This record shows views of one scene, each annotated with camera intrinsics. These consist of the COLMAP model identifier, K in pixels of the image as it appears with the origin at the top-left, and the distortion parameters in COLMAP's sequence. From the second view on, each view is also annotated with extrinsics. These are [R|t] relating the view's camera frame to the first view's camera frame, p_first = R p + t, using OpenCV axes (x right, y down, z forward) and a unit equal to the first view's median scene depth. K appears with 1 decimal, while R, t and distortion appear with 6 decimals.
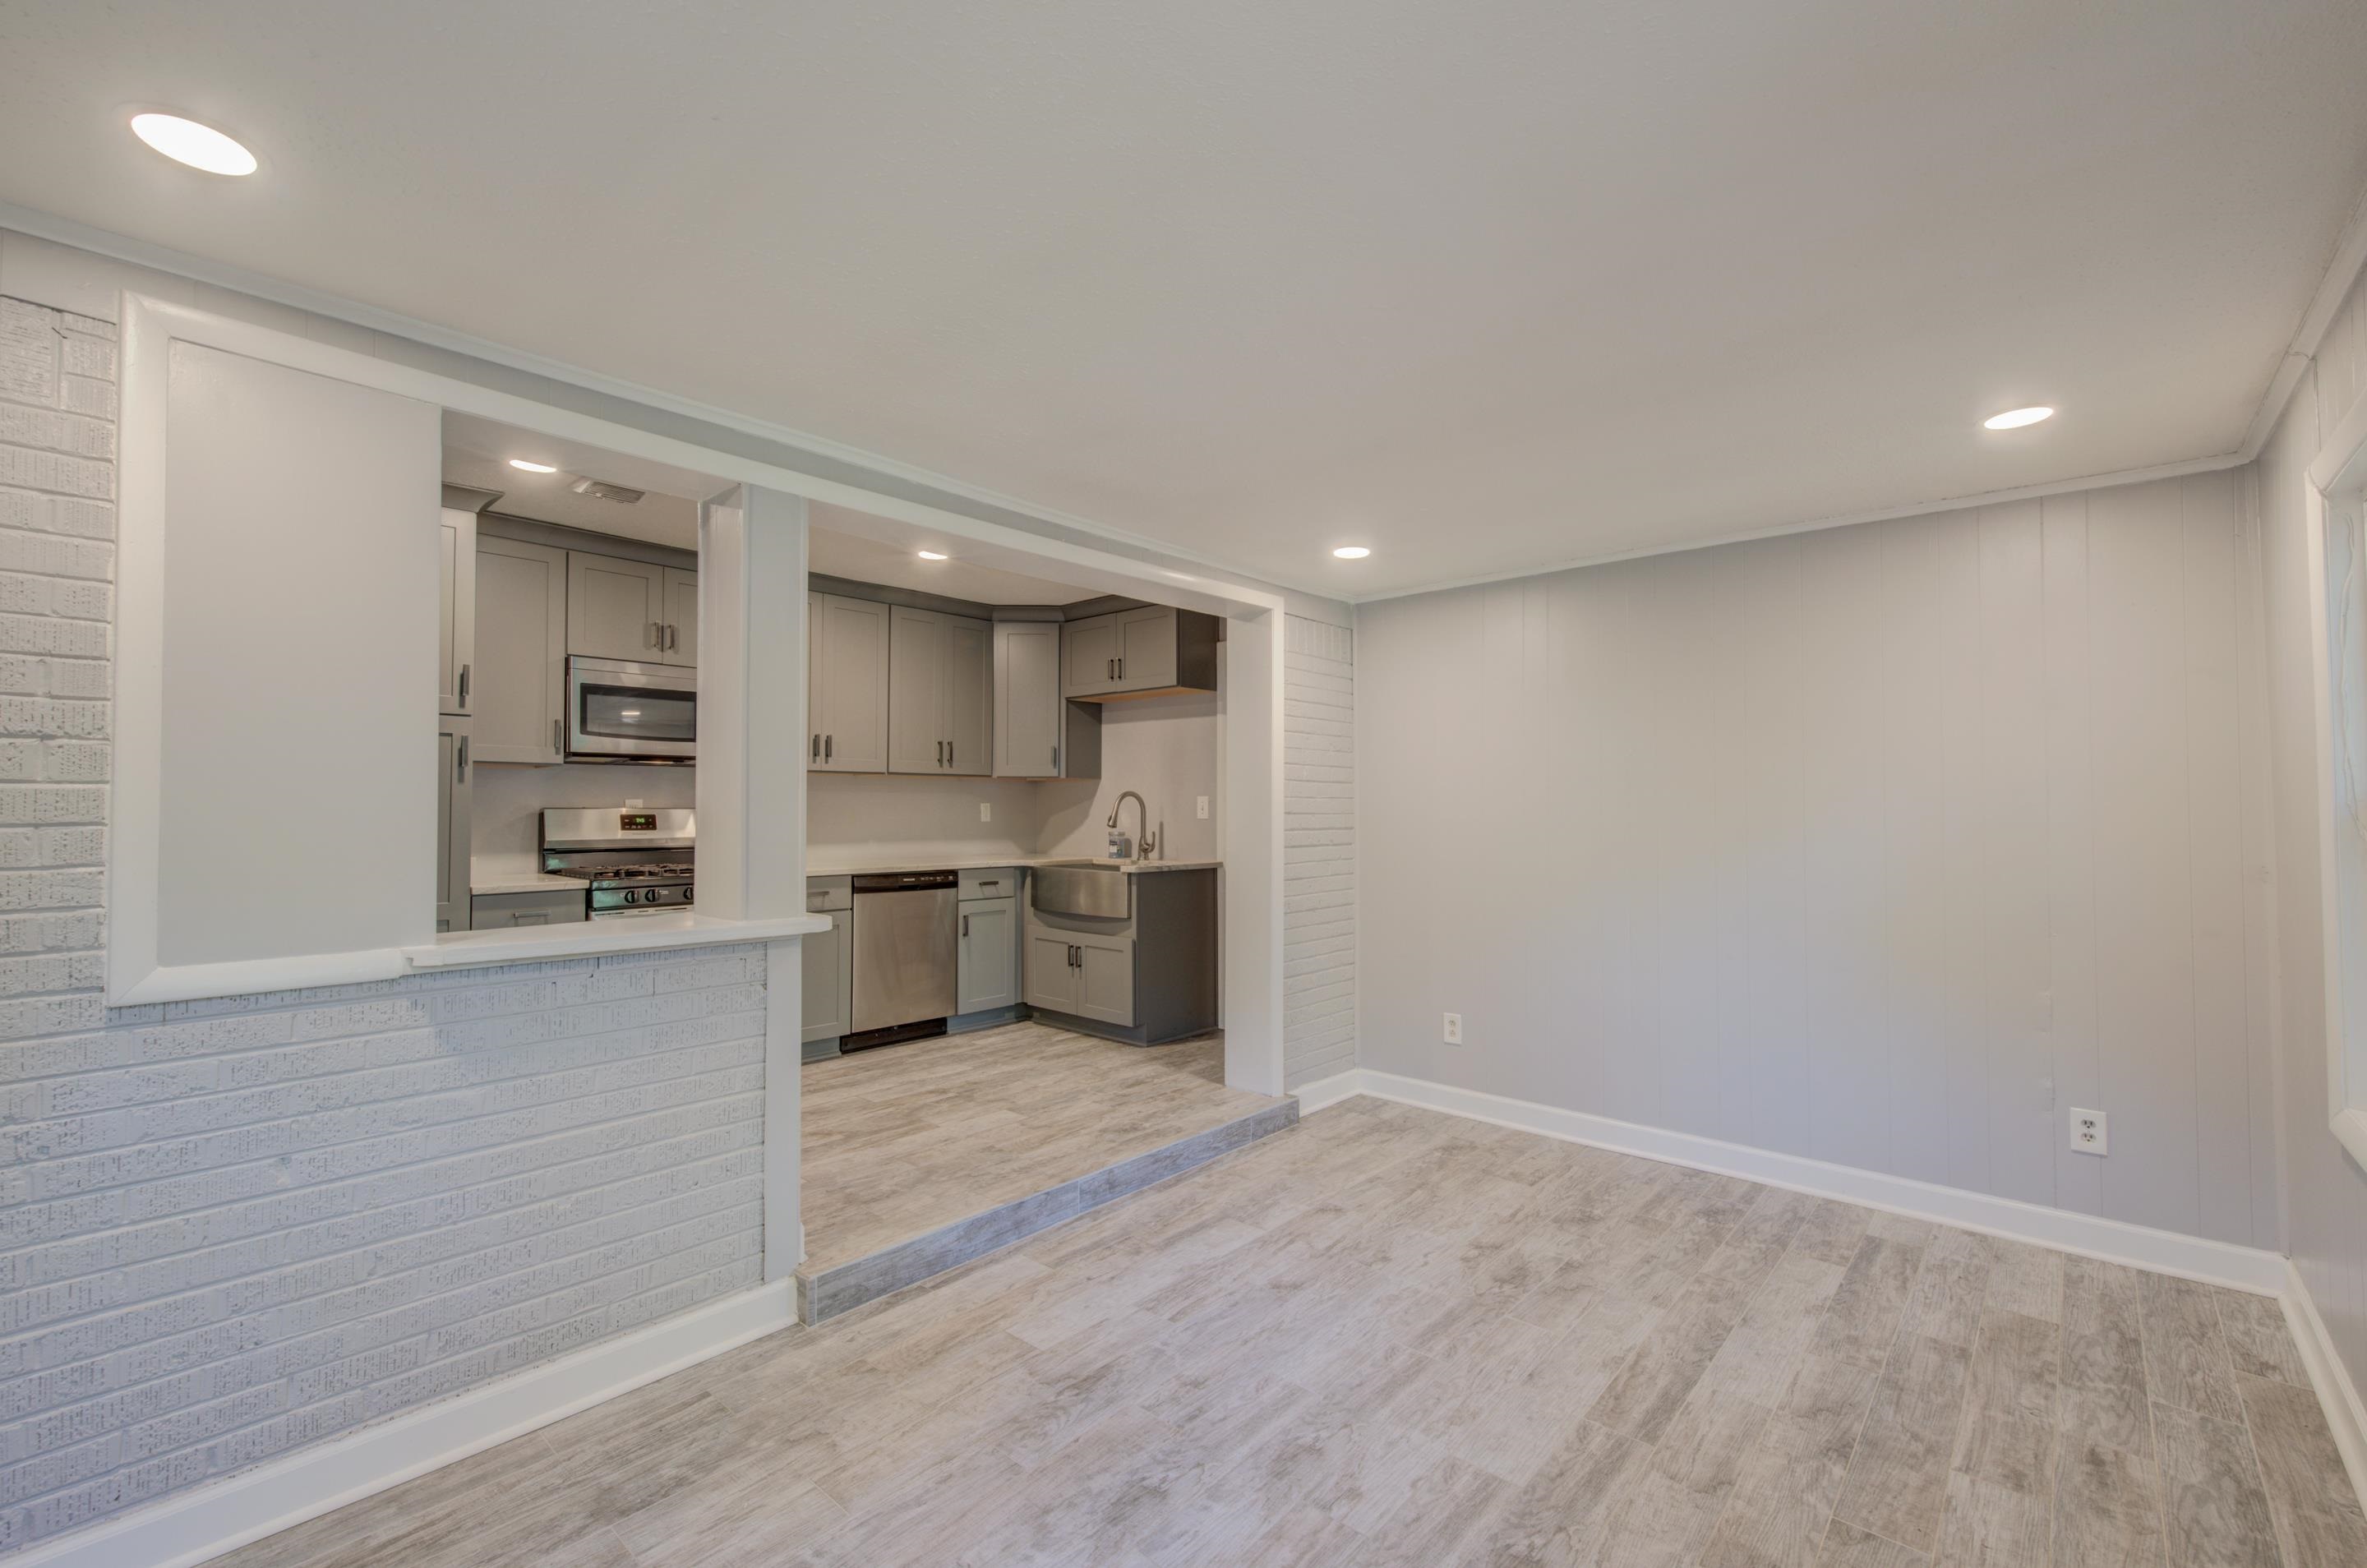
lens RADIAL K [[1005.3, 0, 1184.1], [0, 1005.3, 786.4], [0, 0, 1]] dist [0.000252, -0.000109]
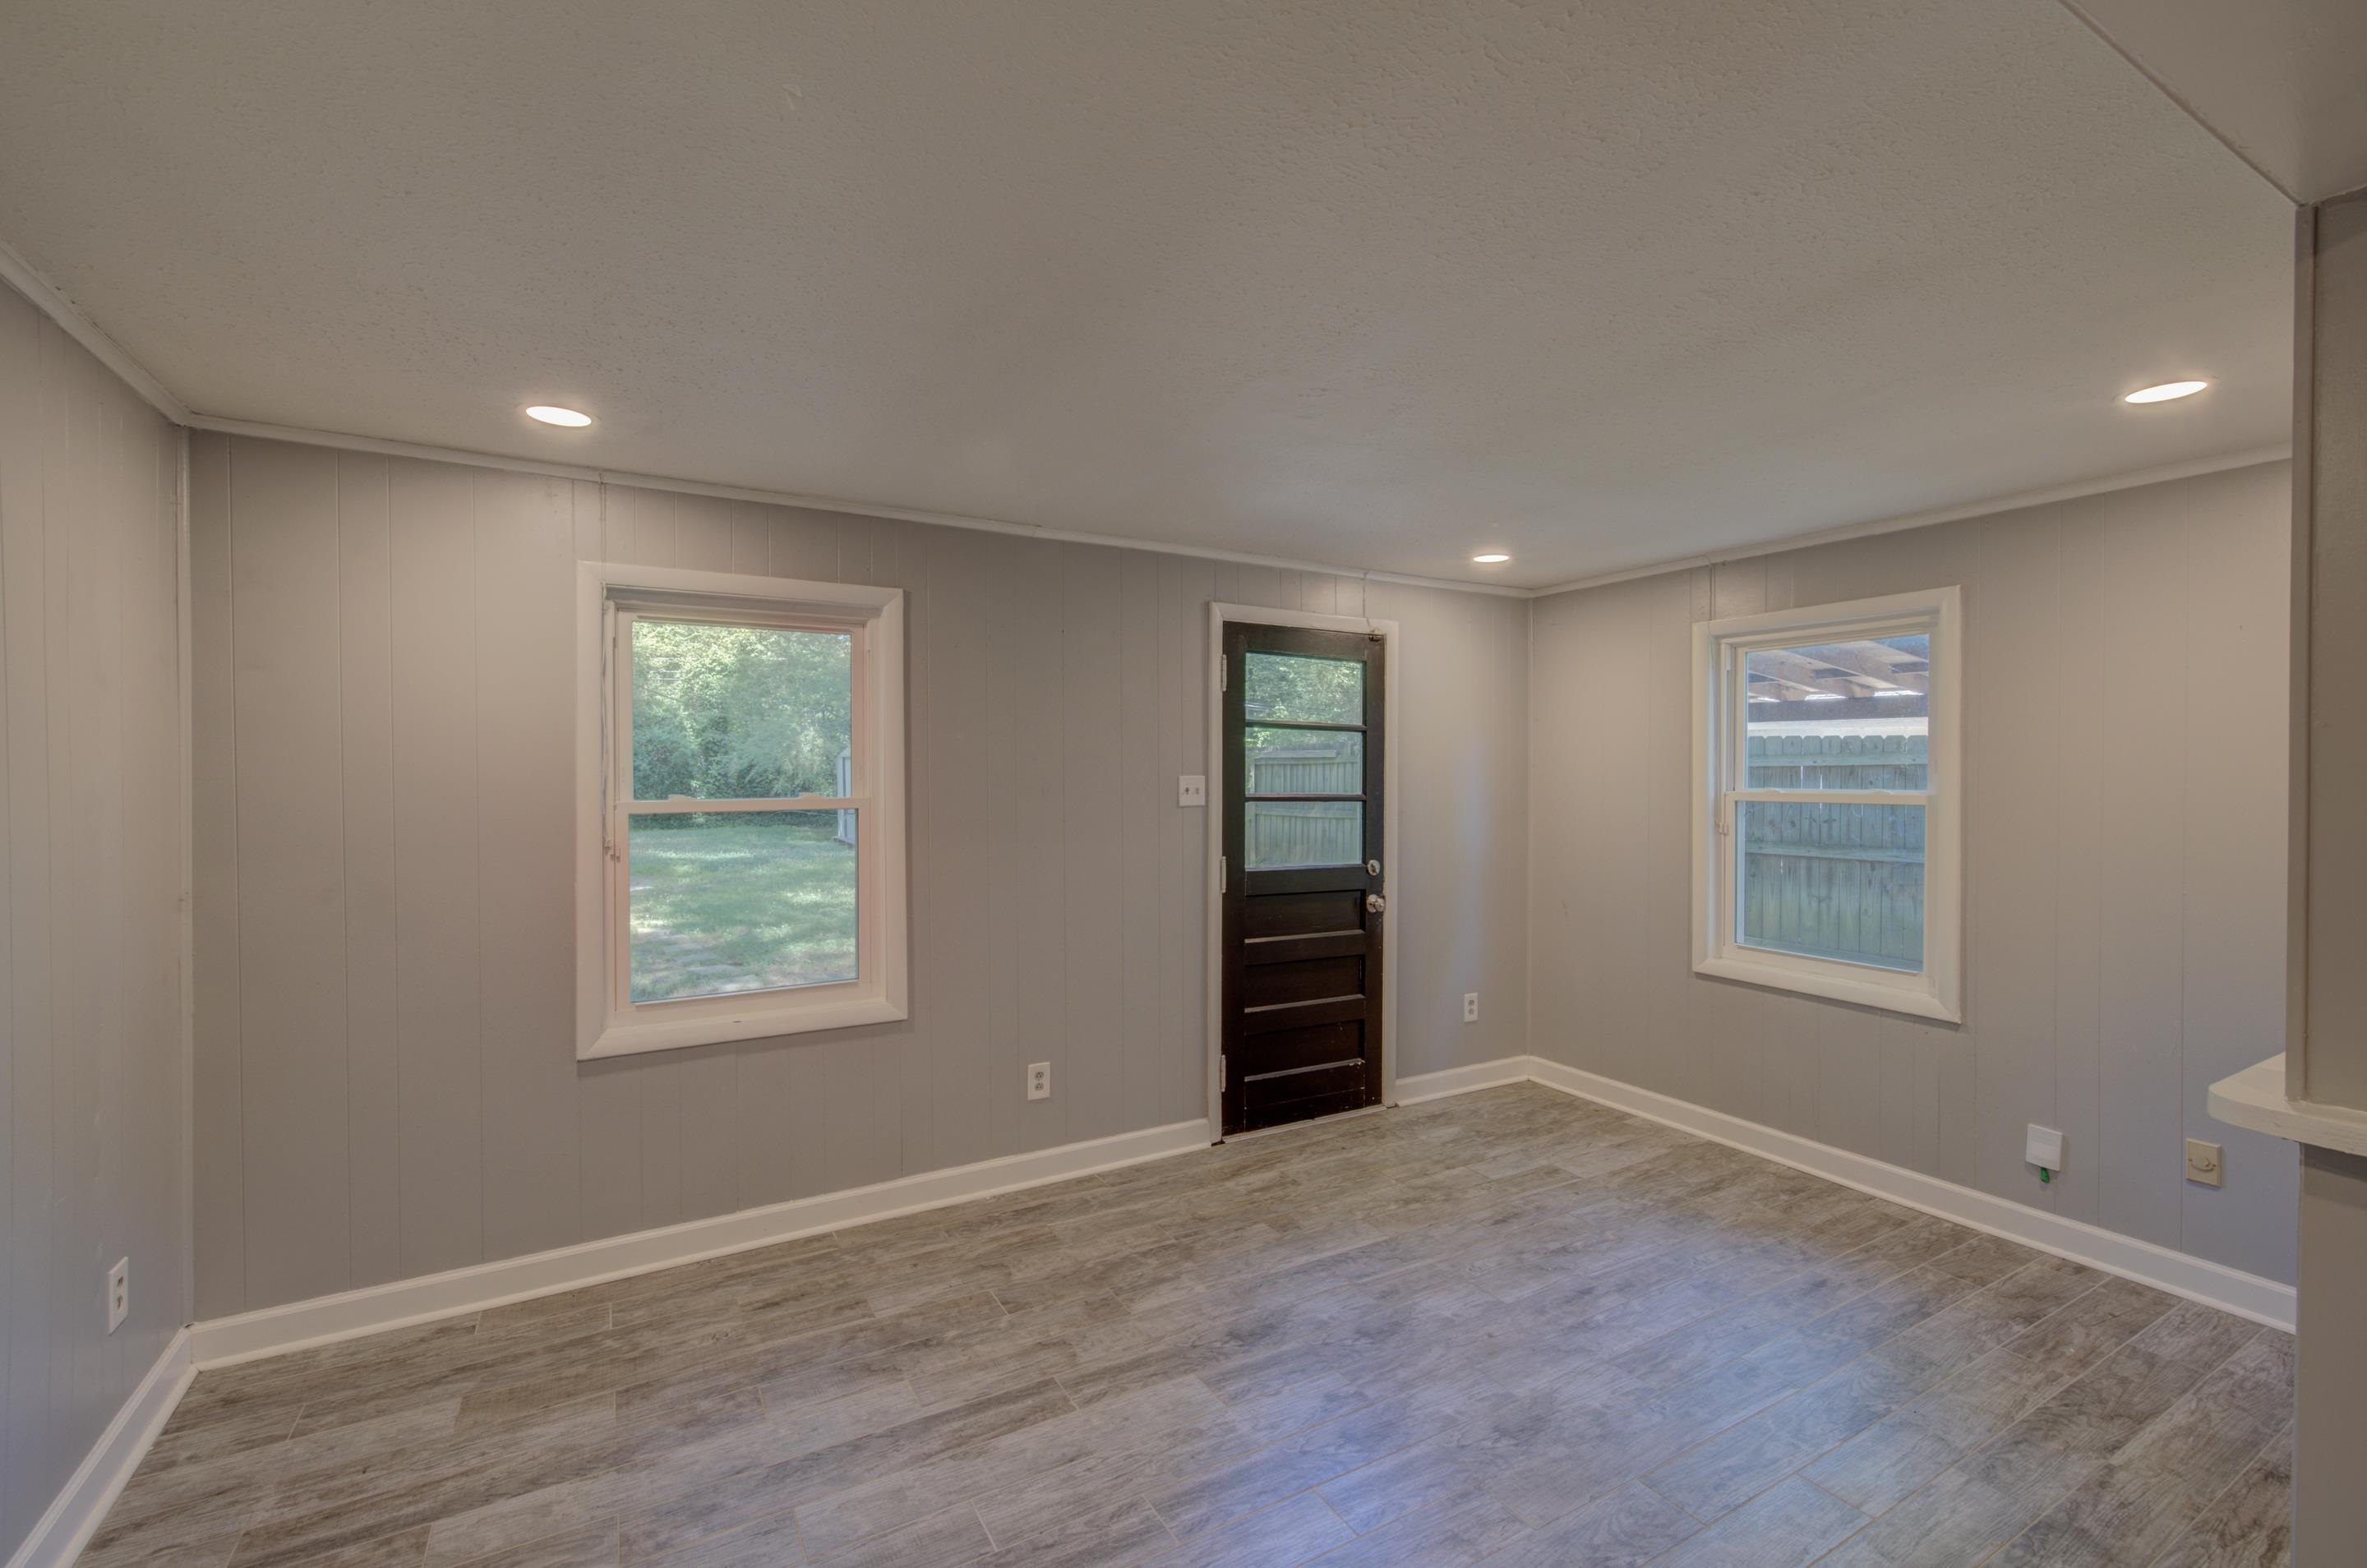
lens RADIAL K [[1005.3, 0, 1180.2], [0, 1005.3, 783.7], [0, 0, 1]] dist [0.000252, -0.000109]
pose [[-0.947976, -0.002089, 0.318335, -0.039084], [-0.005949, 0.999920, -0.011153, -0.015317], [-0.318287, -0.012466, -0.947913, 2.066791]]
